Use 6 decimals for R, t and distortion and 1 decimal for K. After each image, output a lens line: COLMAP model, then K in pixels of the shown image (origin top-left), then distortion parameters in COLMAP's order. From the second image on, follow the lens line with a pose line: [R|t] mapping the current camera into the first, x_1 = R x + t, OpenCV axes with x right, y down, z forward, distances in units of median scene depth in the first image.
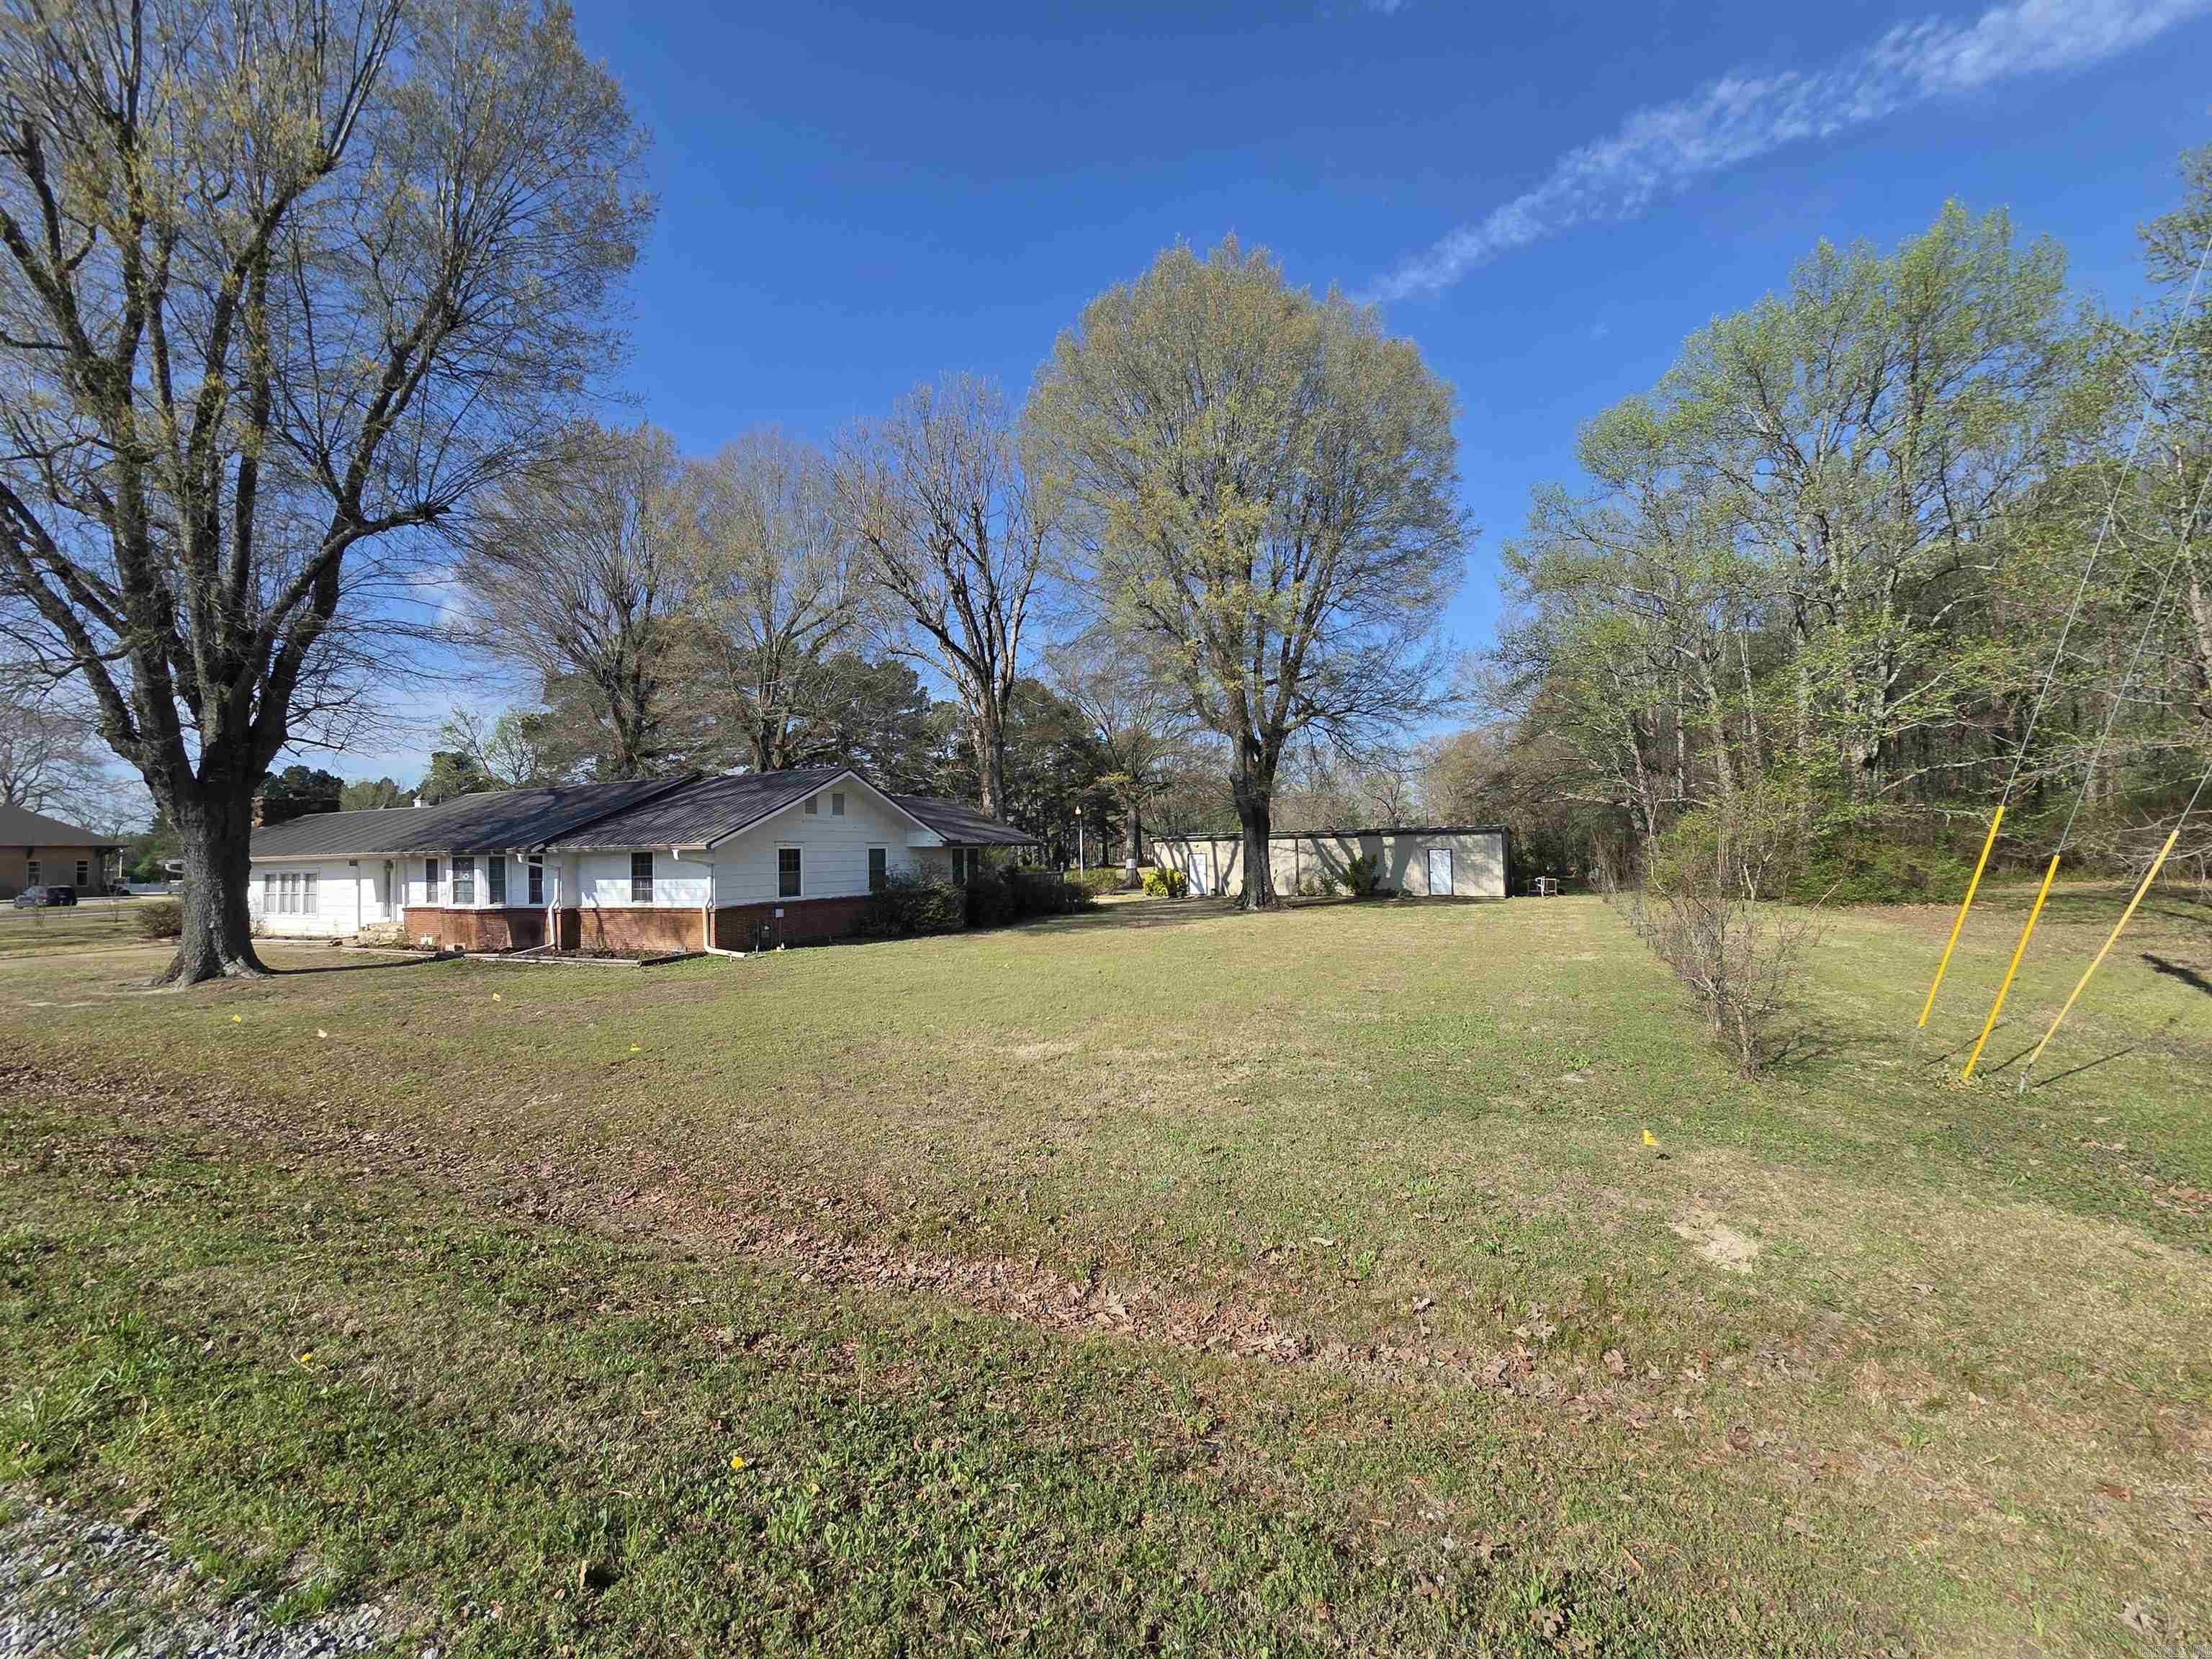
lens RADIAL K [[902.6, 0, 1097.7], [0, 902.6, 828.6], [0, 0, 1]] dist [0.002458, 0.000804]
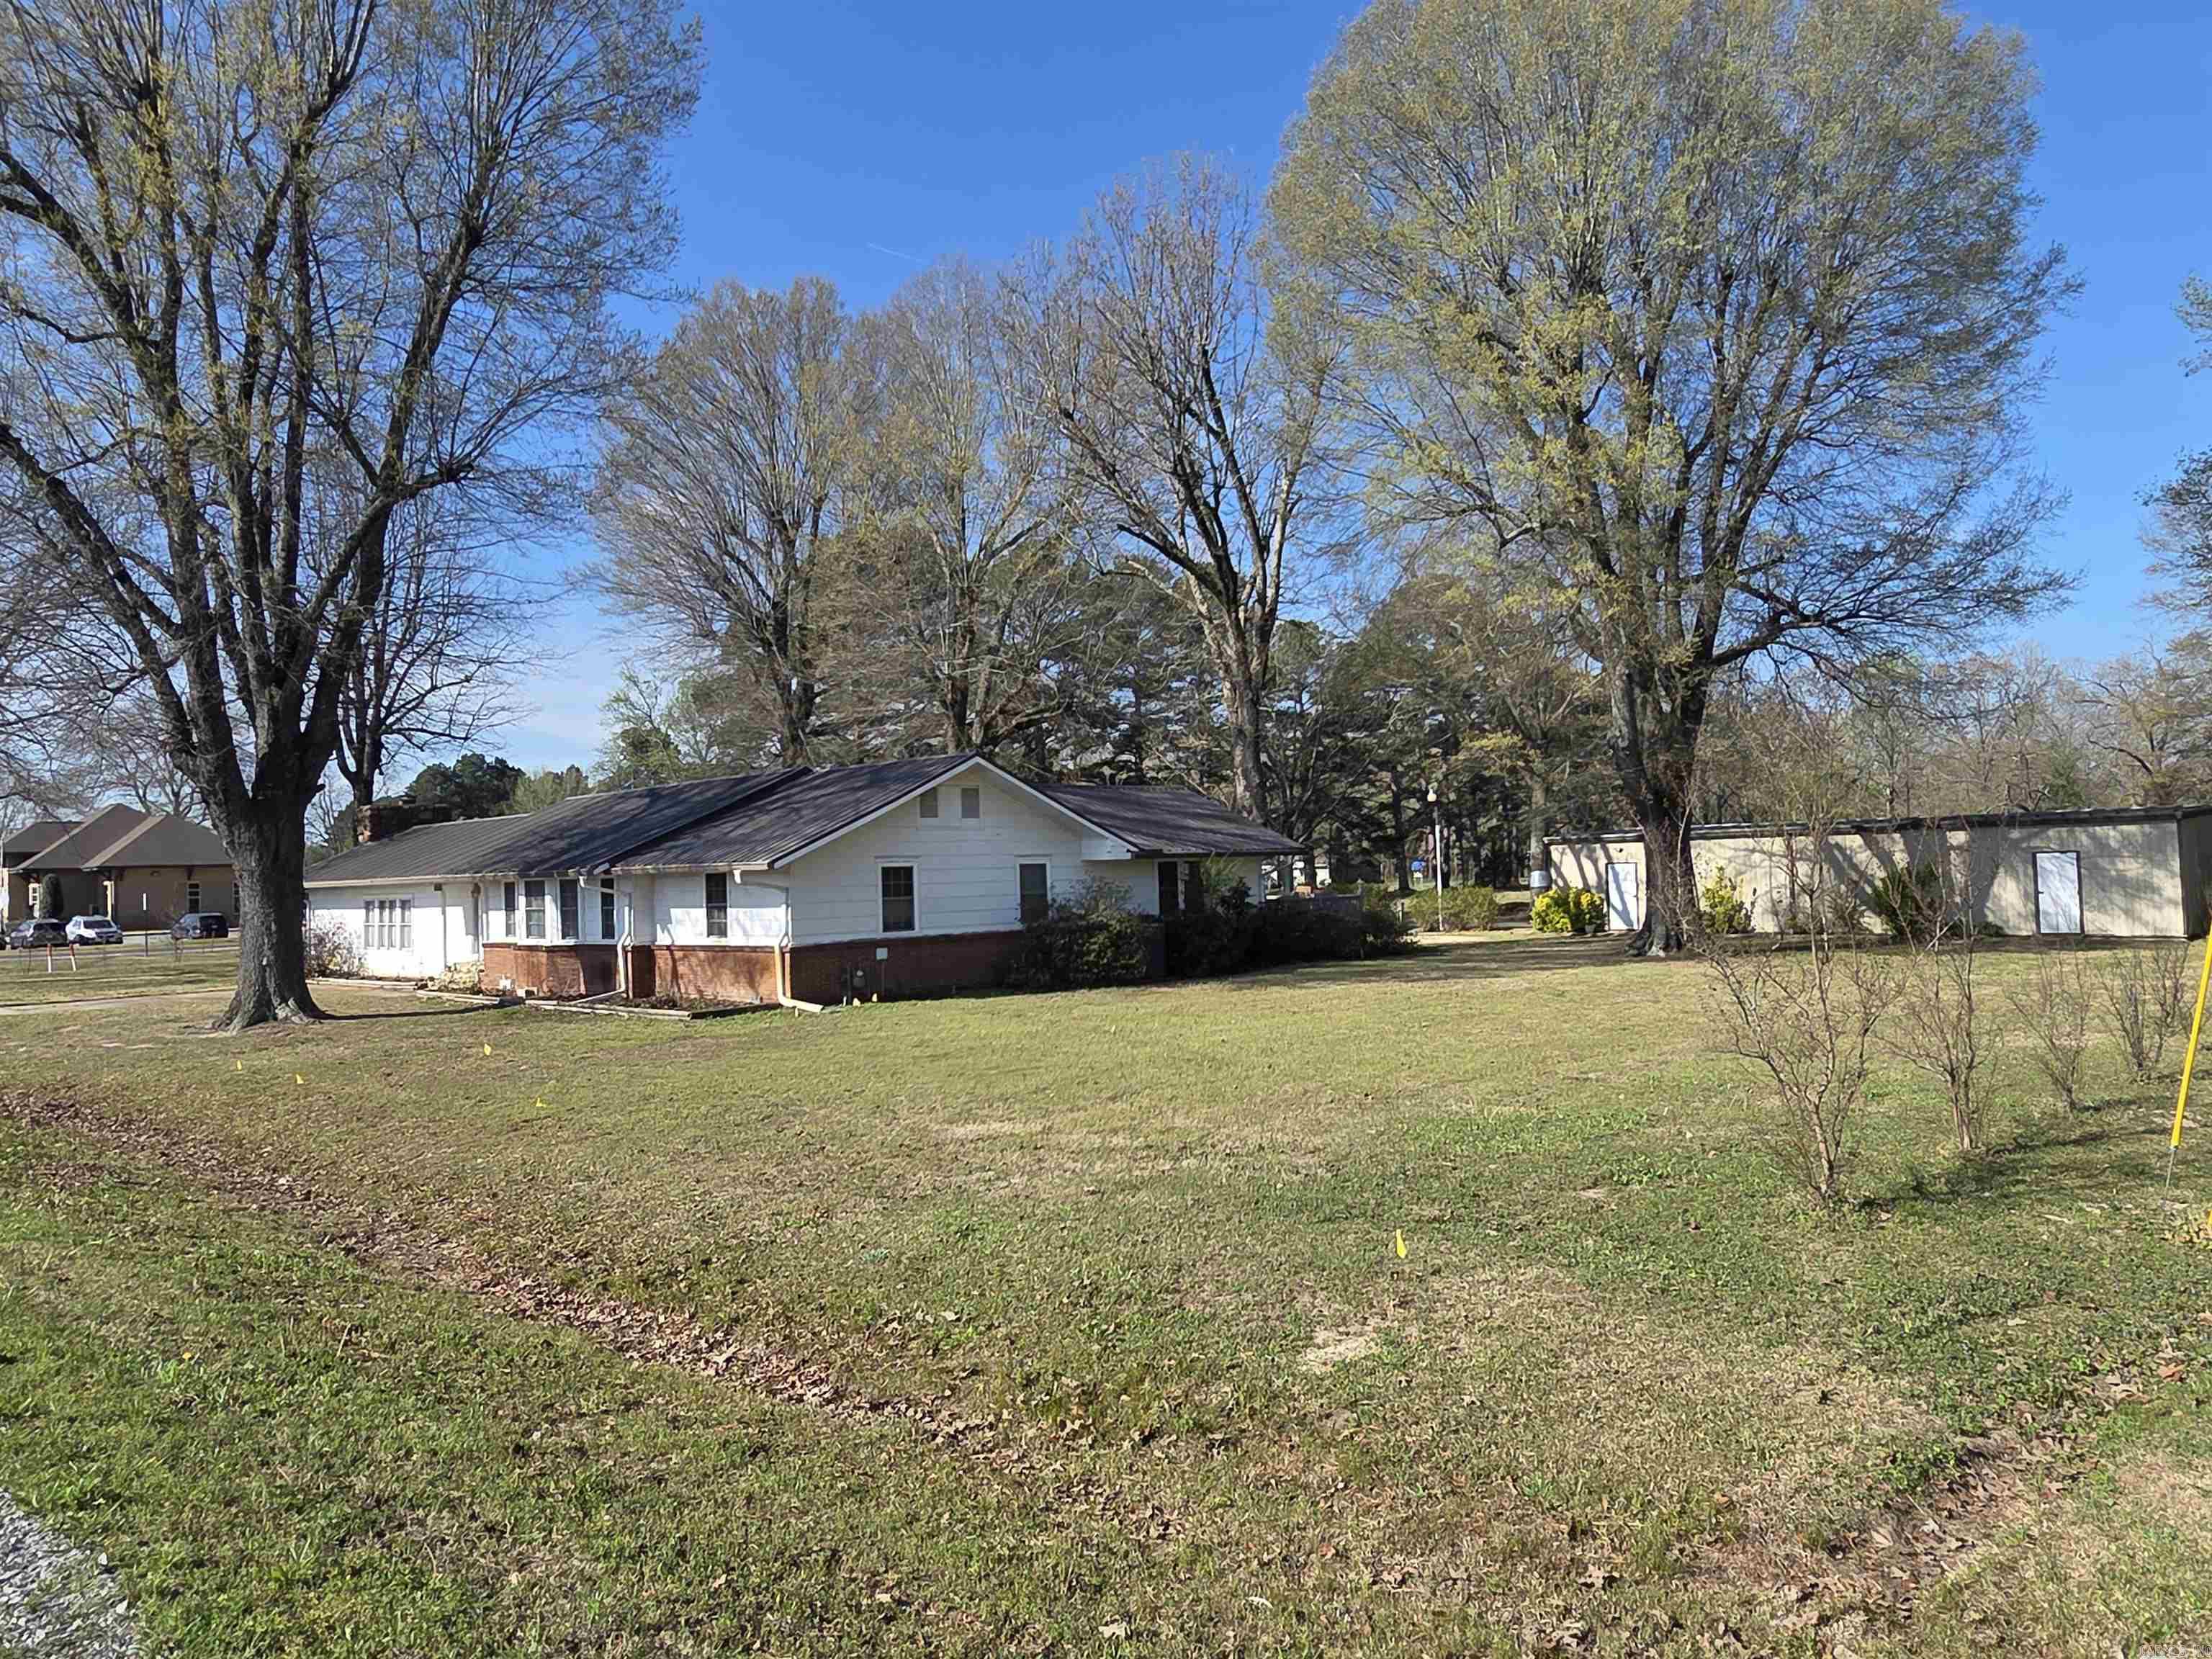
lens RADIAL K [[1458.4, 0, 1115.0], [0, 1458.4, 821.7], [0, 0, 1]] dist [0.012804, -0.004744]
pose [[0.952073, -0.018353, -0.305321, 0.169587], [0.018561, 0.999825, -0.002223, -0.007202], [0.305308, -0.003551, 0.952247, -0.069945]]
